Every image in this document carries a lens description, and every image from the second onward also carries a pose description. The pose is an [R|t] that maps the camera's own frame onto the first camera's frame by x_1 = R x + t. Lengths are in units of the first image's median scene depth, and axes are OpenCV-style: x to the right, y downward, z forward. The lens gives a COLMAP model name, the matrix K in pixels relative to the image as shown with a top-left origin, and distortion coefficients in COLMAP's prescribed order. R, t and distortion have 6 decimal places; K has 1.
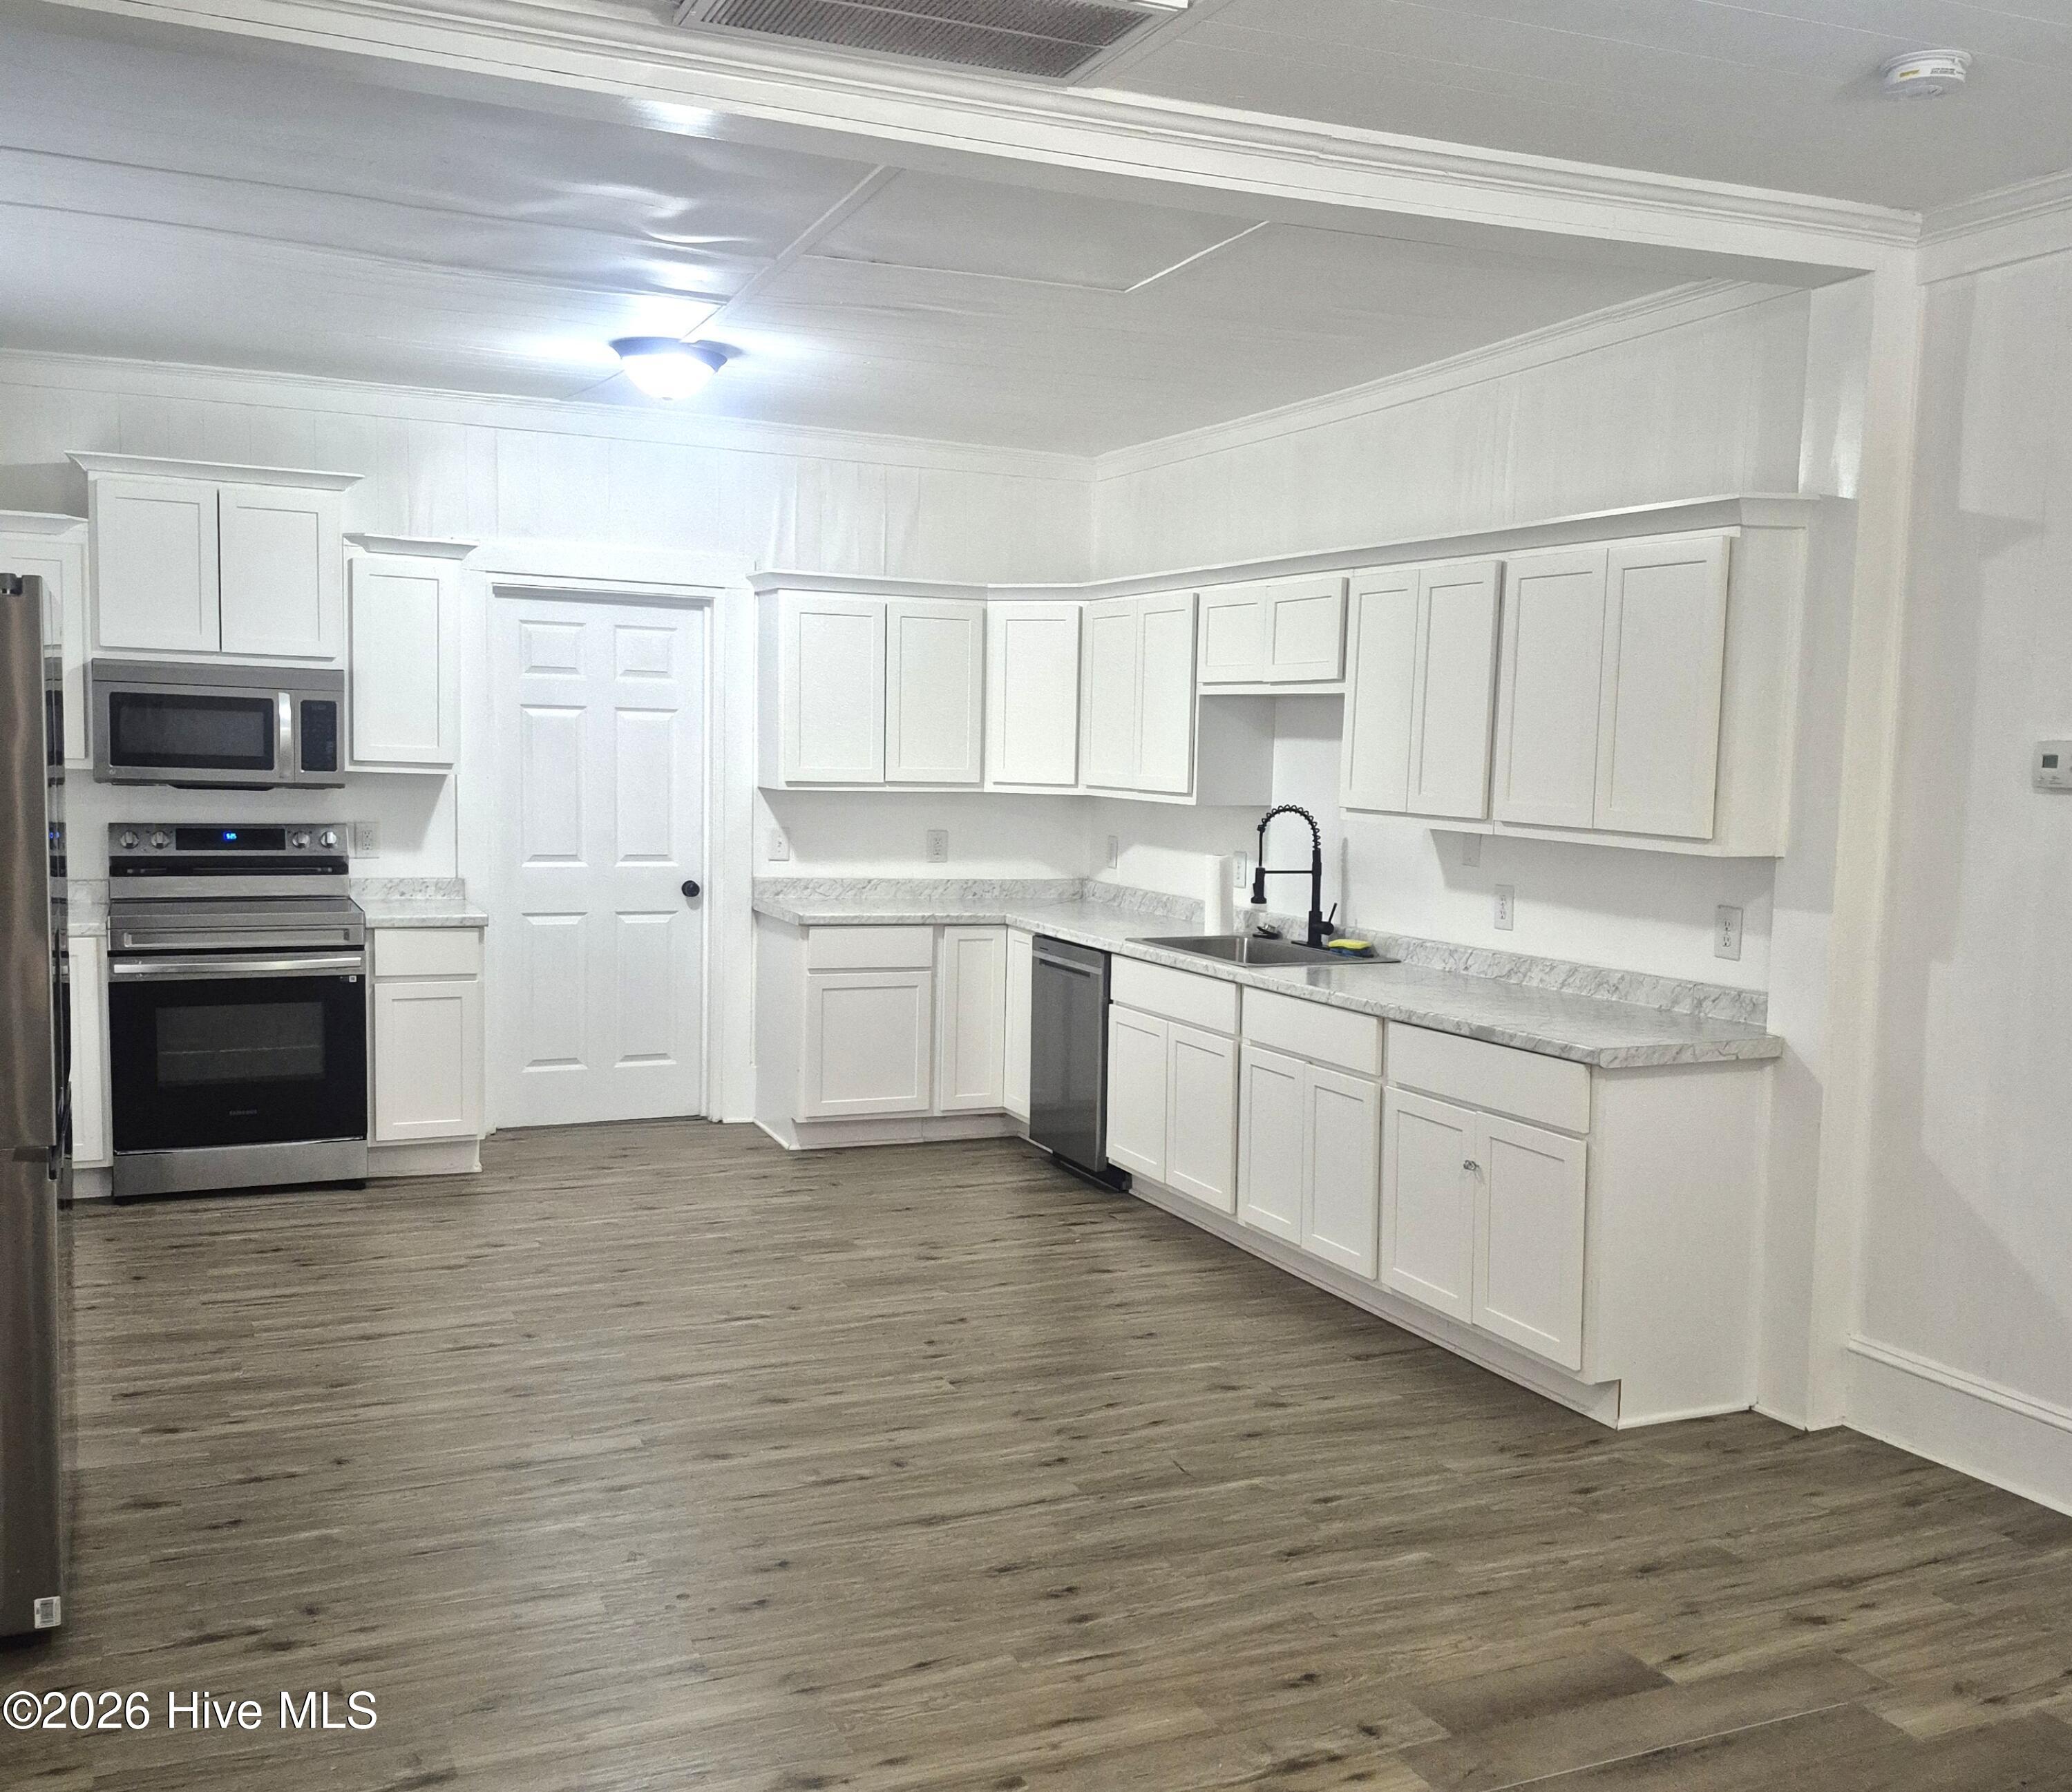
lens RADIAL K [[2021.9, 0, 1039.3], [0, 2021.9, 896.7], [0, 0, 1]] dist [0.088104, 0.000000]
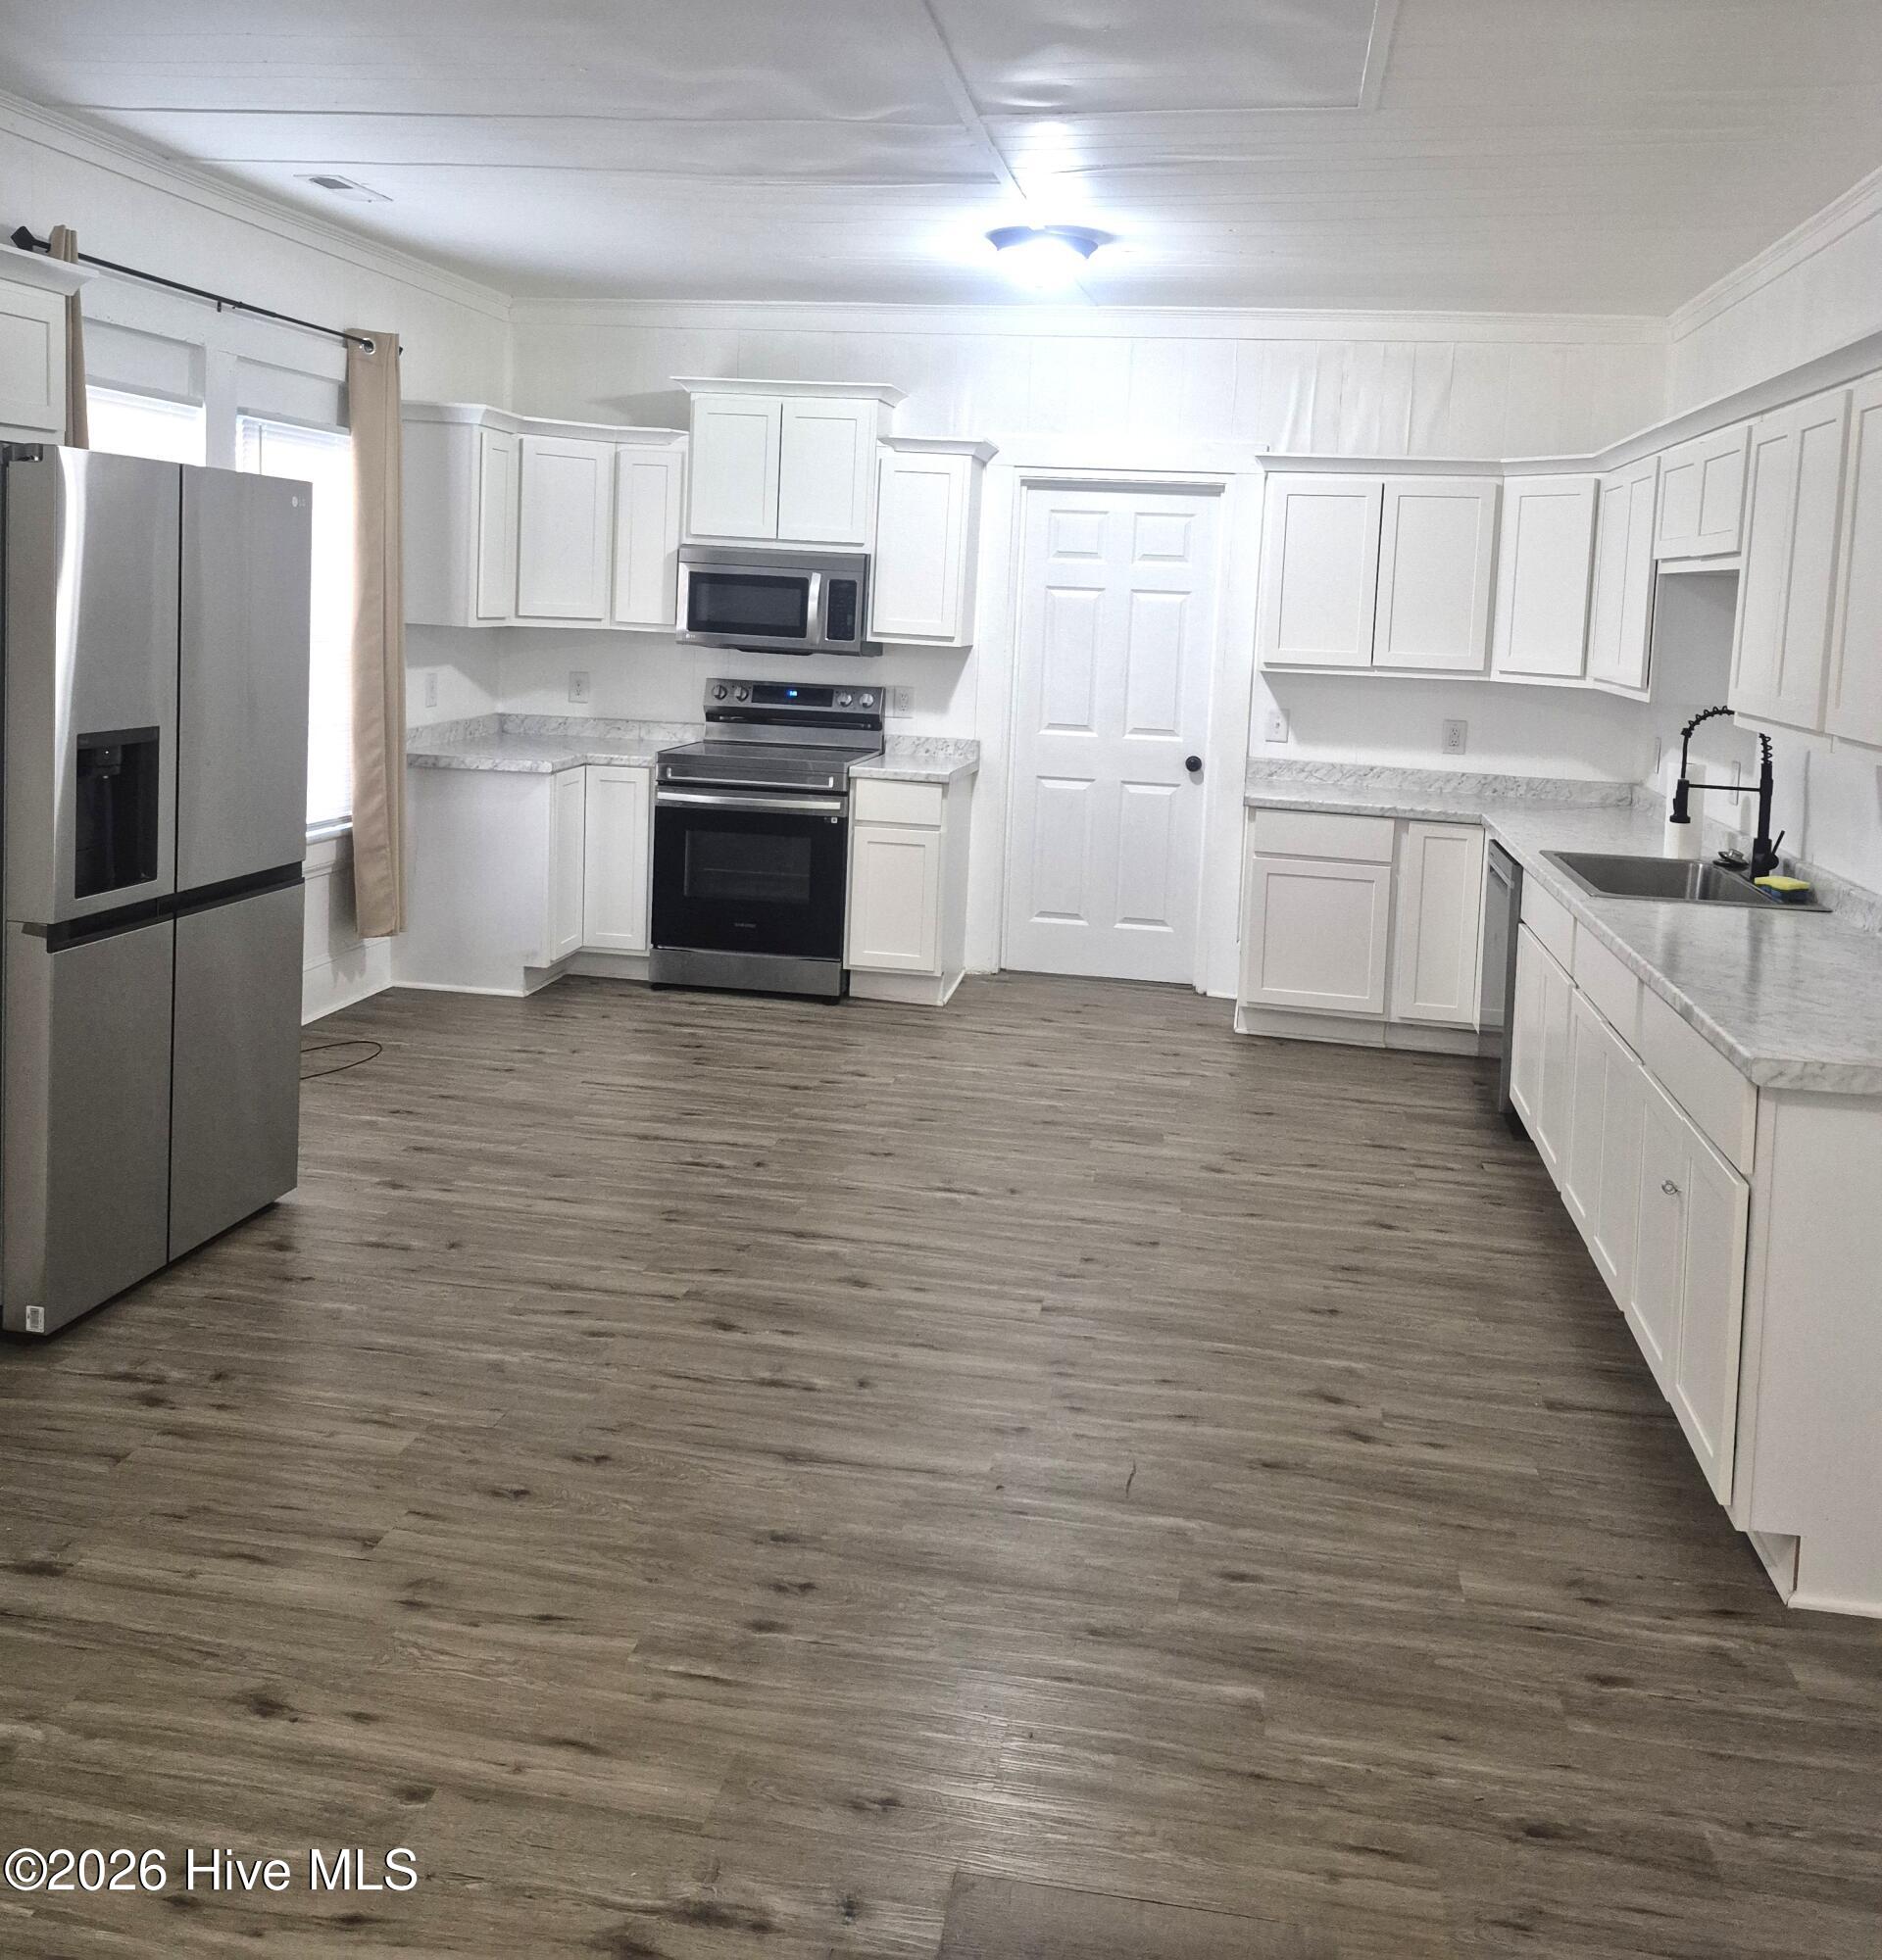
lens RADIAL K [[1747.5, 0, 913.3], [0, 1747.5, 704.7], [0, 0, 1]] dist [0.082722, -0.078956]
pose [[0.822215, 0.046252, -0.567295, 0.244749], [-0.066668, 0.997658, -0.015287, -0.012431], [0.565260, 0.050389, 0.823373, 0.207669]]
